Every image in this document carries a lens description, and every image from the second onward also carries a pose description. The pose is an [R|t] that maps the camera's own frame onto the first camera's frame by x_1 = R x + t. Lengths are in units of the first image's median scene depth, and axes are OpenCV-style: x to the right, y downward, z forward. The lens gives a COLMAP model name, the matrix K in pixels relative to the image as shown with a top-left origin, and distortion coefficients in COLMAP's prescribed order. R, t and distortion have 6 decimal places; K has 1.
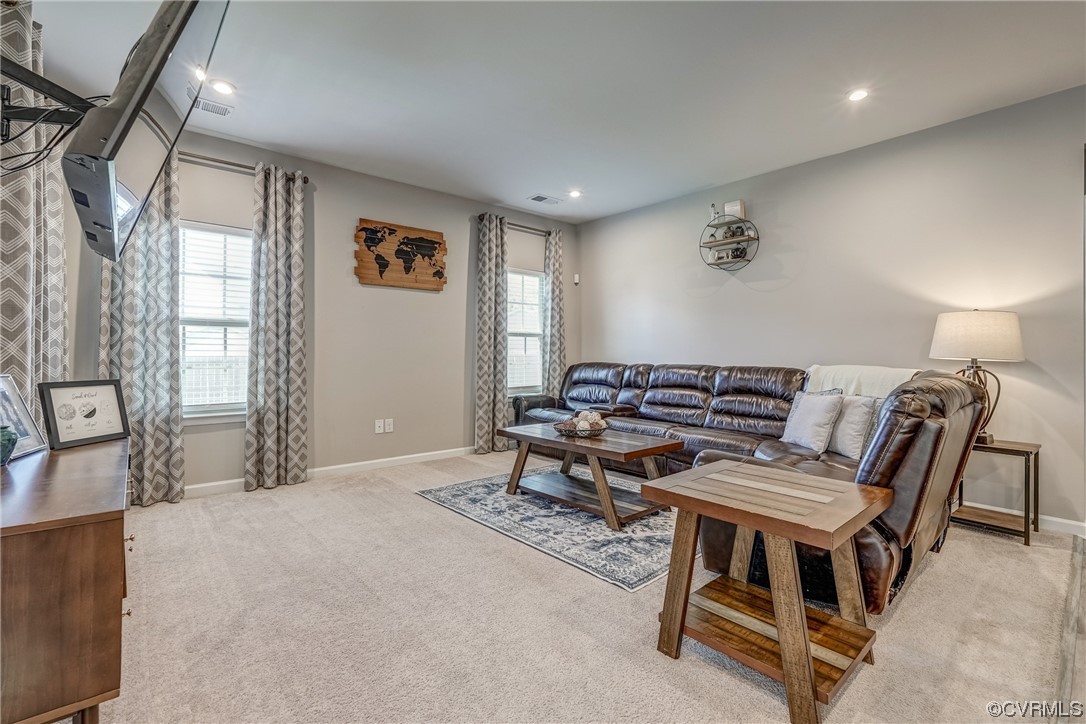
lens RADIAL K [[487.6, 0, 534.2], [0, 487.6, 351.8], [0, 0, 1]] dist [-0.011325, 0.006161]
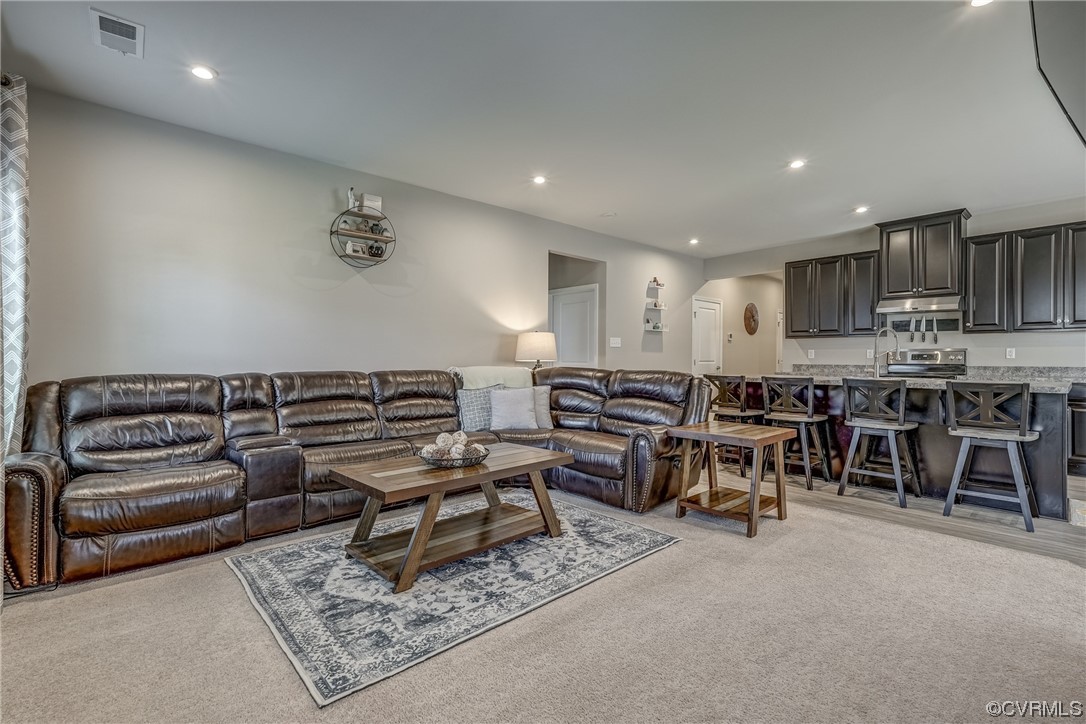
lens RADIAL K [[487.6, 0, 552.2], [0, 487.6, 357.3], [0, 0, 1]] dist [-0.011325, 0.006161]
pose [[-0.039457, -0.001908, 0.999219, -0.641421], [-0.004573, 0.999988, 0.001729, -0.000225], [-0.999211, -0.004501, -0.039466, 0.816537]]
